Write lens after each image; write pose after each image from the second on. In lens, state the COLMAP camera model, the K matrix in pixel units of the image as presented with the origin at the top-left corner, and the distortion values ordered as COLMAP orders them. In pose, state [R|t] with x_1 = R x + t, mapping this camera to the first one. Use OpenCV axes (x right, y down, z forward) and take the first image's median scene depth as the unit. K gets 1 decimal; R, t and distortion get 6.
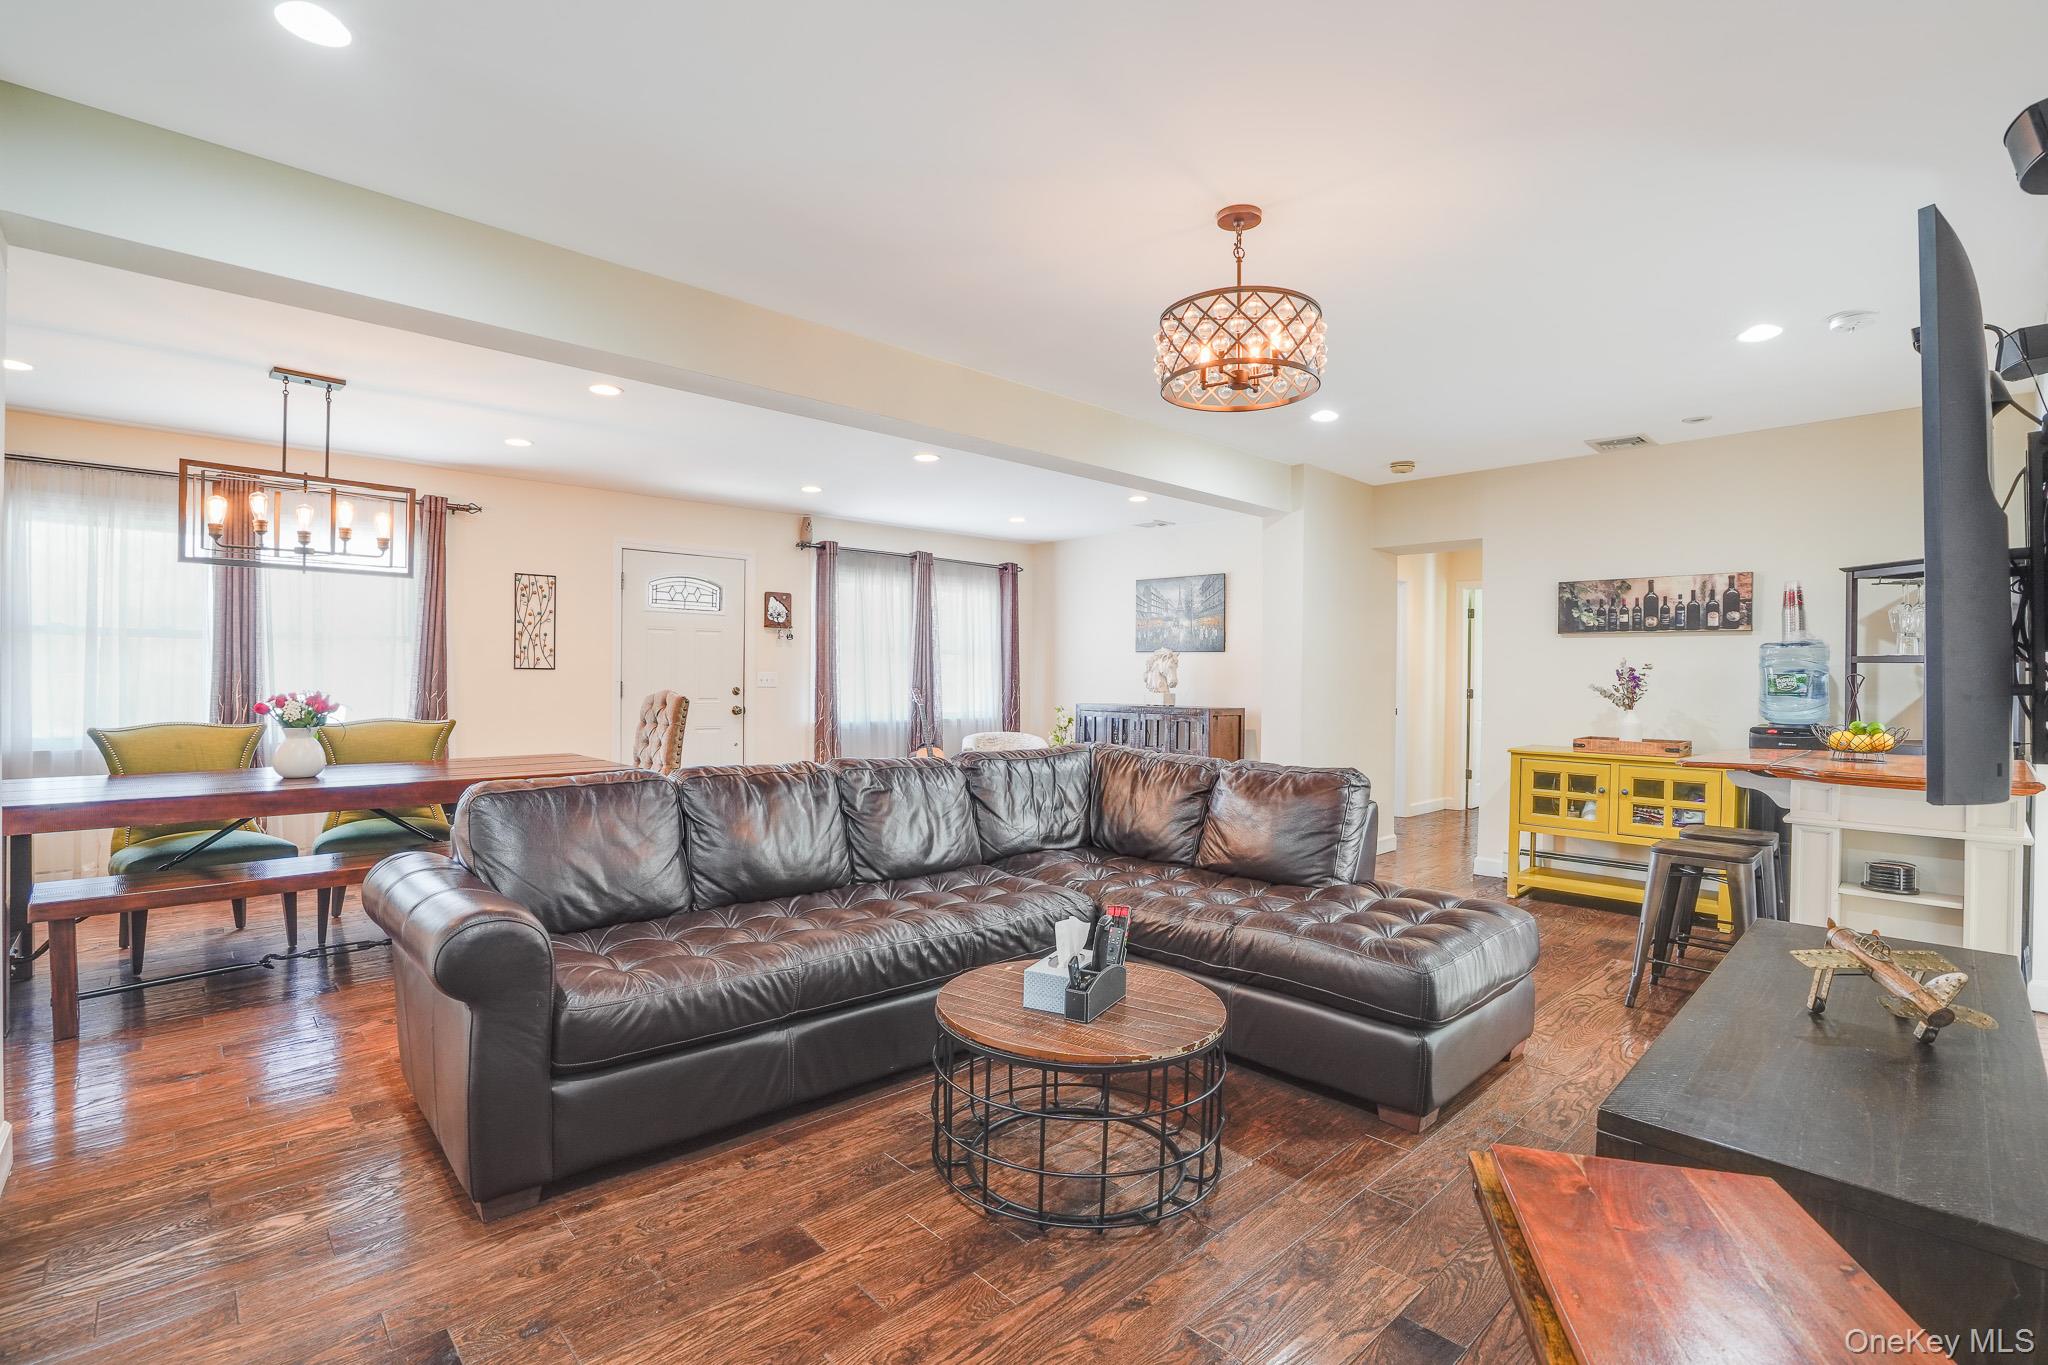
lens RADIAL K [[951.0, 0, 1020.3], [0, 951.0, 675.0], [0, 0, 1]] dist [-0.049678, 0.013594]
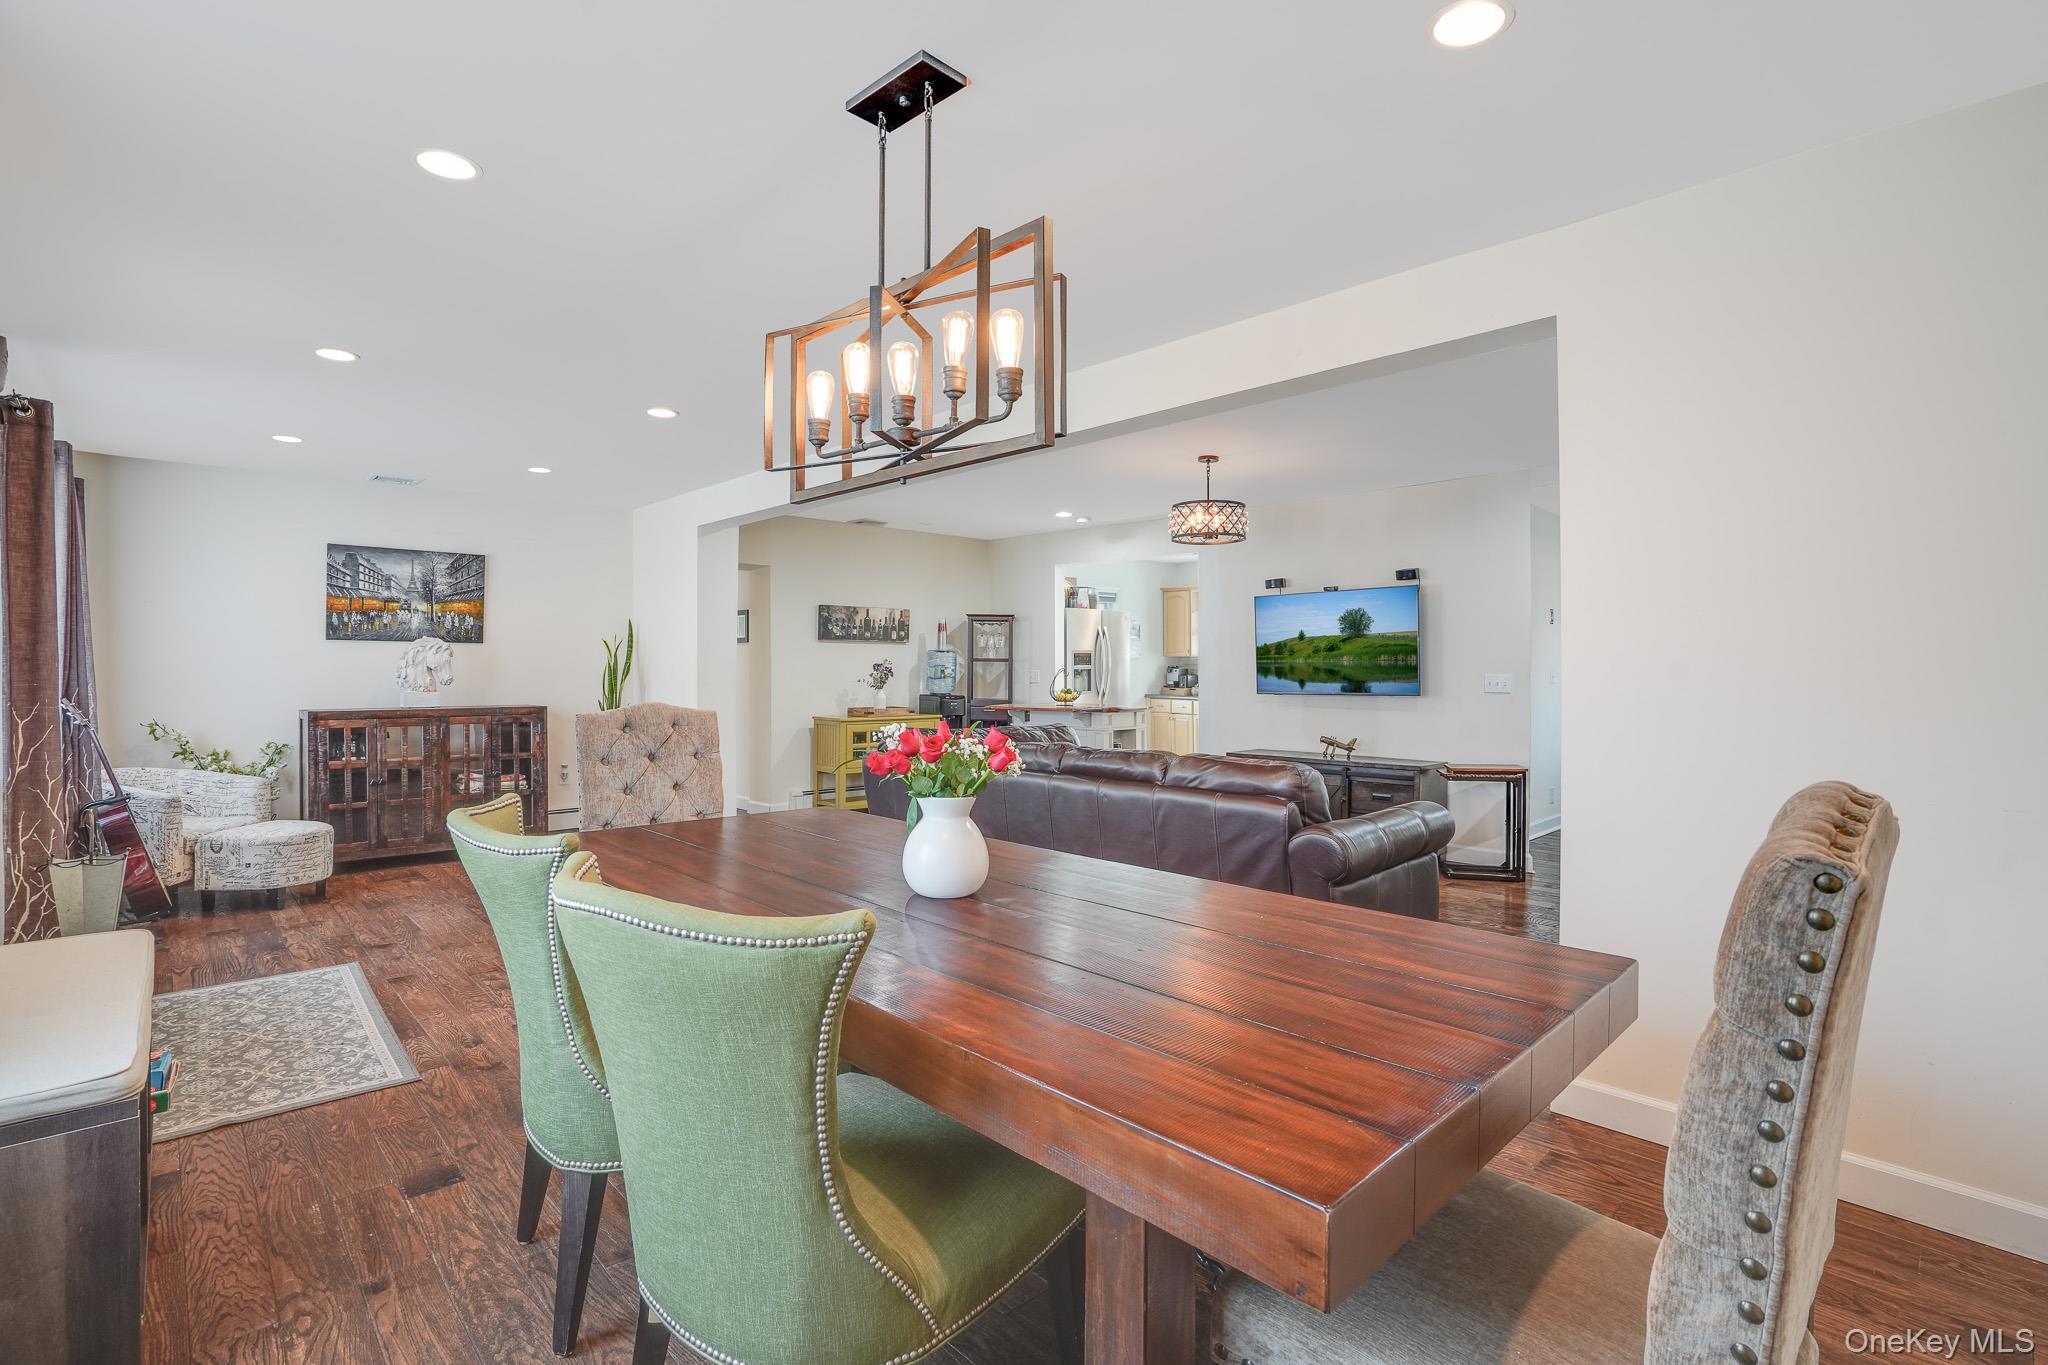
lens RADIAL K [[951.0, 0, 1027.0], [0, 951.0, 670.7], [0, 0, 1]] dist [-0.049678, 0.013594]
pose [[0.020796, -0.011686, 0.999715, -0.841316], [-0.002953, 0.999927, 0.011750, -0.012735], [-0.999779, -0.003196, 0.020760, 0.591990]]
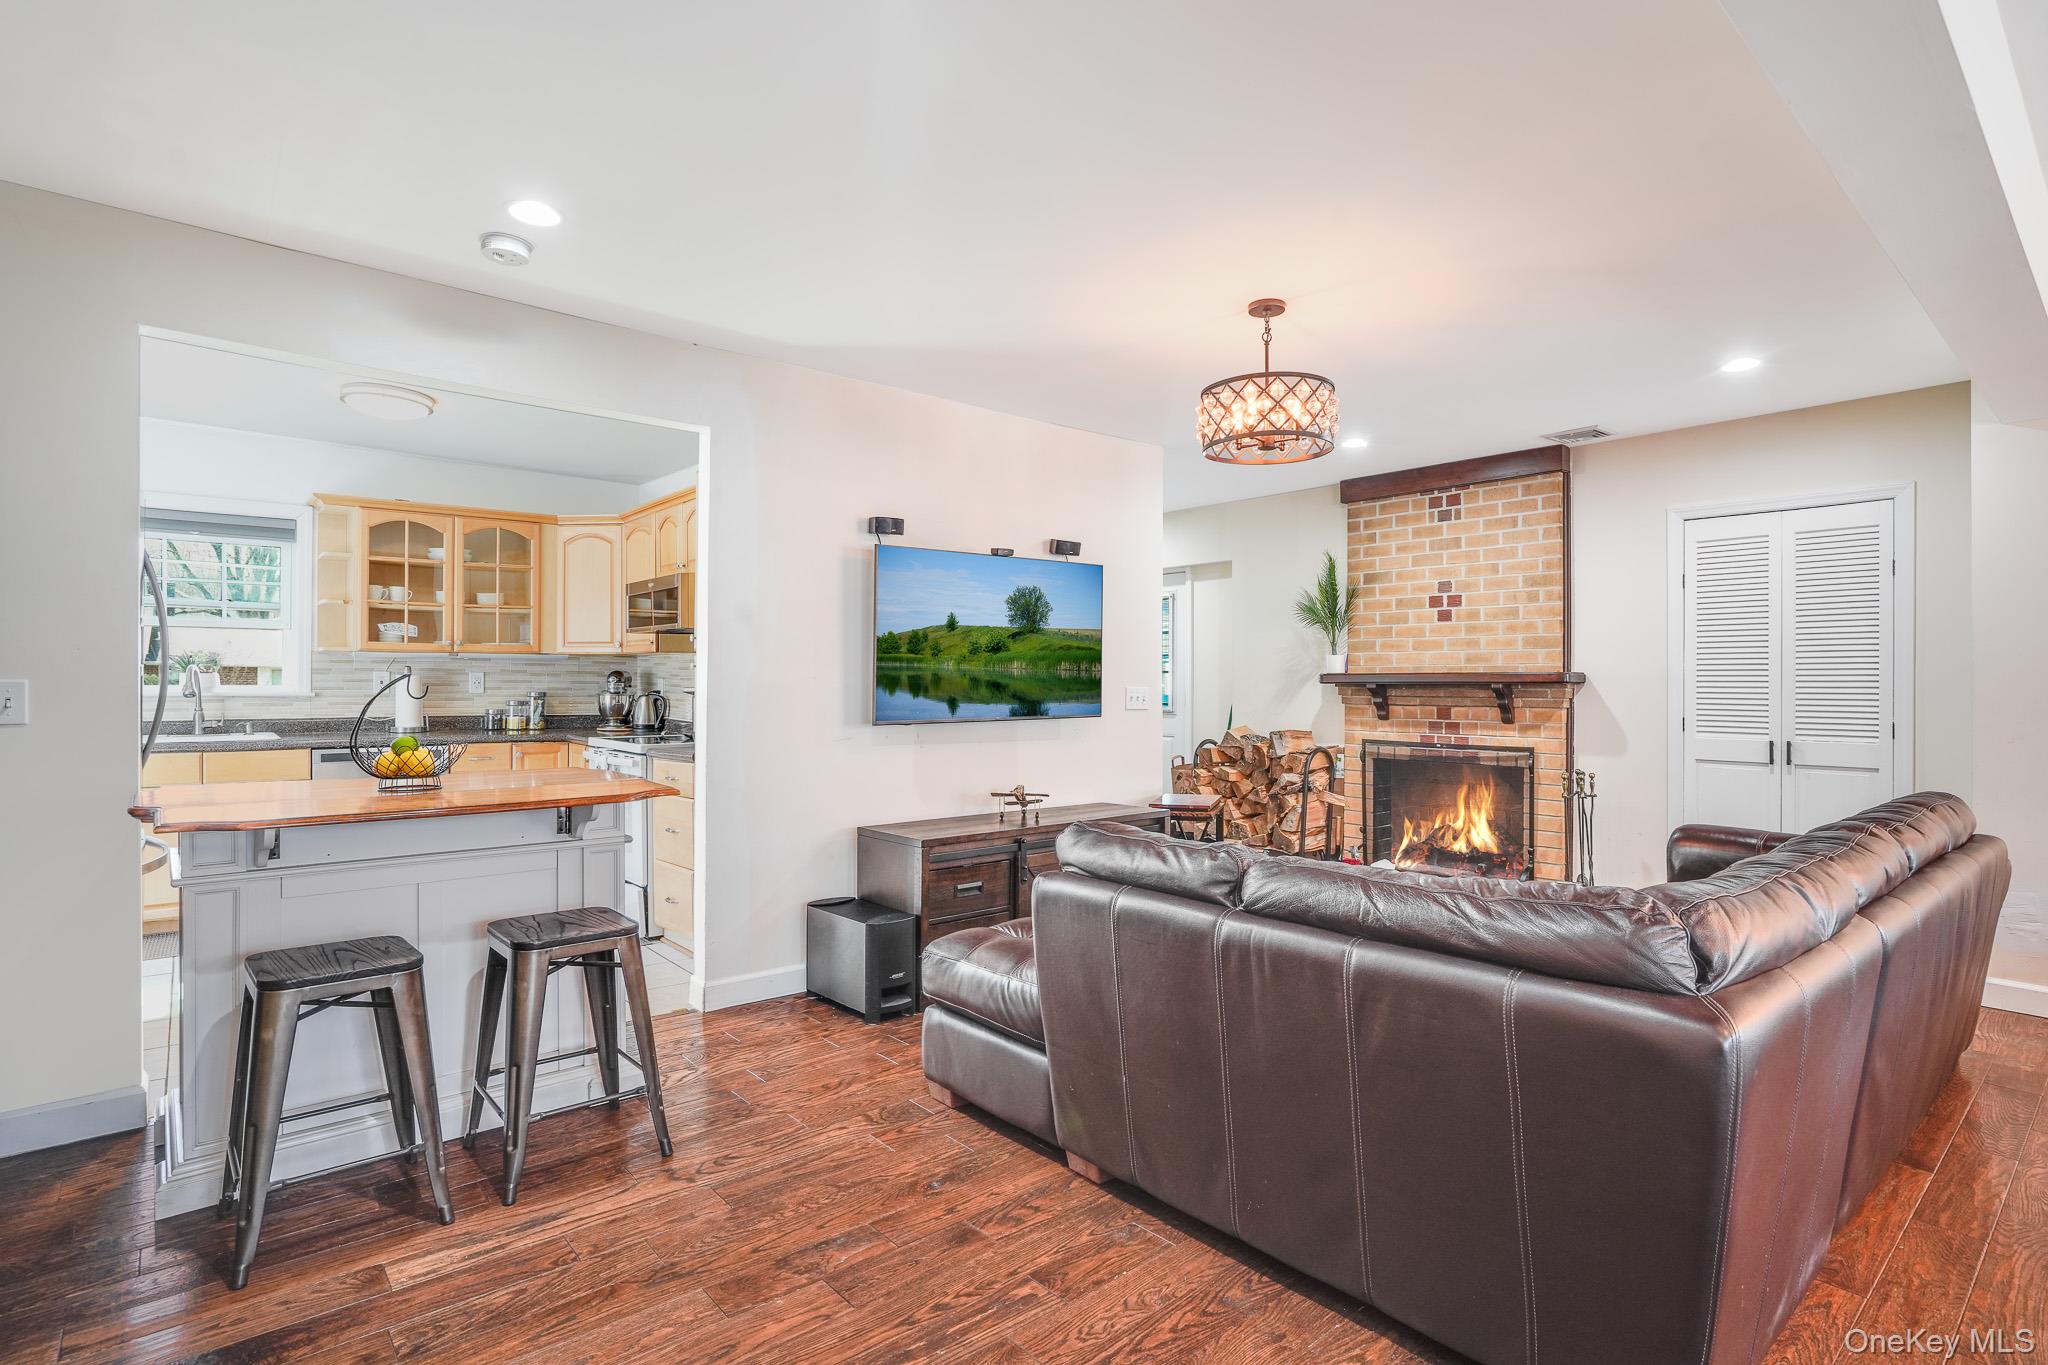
lens RADIAL K [[991.6, 0, 1010.1], [0, 991.6, 683.6], [0, 0, 1]] dist [-0.039245, 0.008350]
pose [[-0.998233, -0.013514, 0.057869, 0.215839], [-0.013456, 0.999909, 0.001389, -0.000779], [-0.057882, 0.000608, -0.998323, 0.980158]]
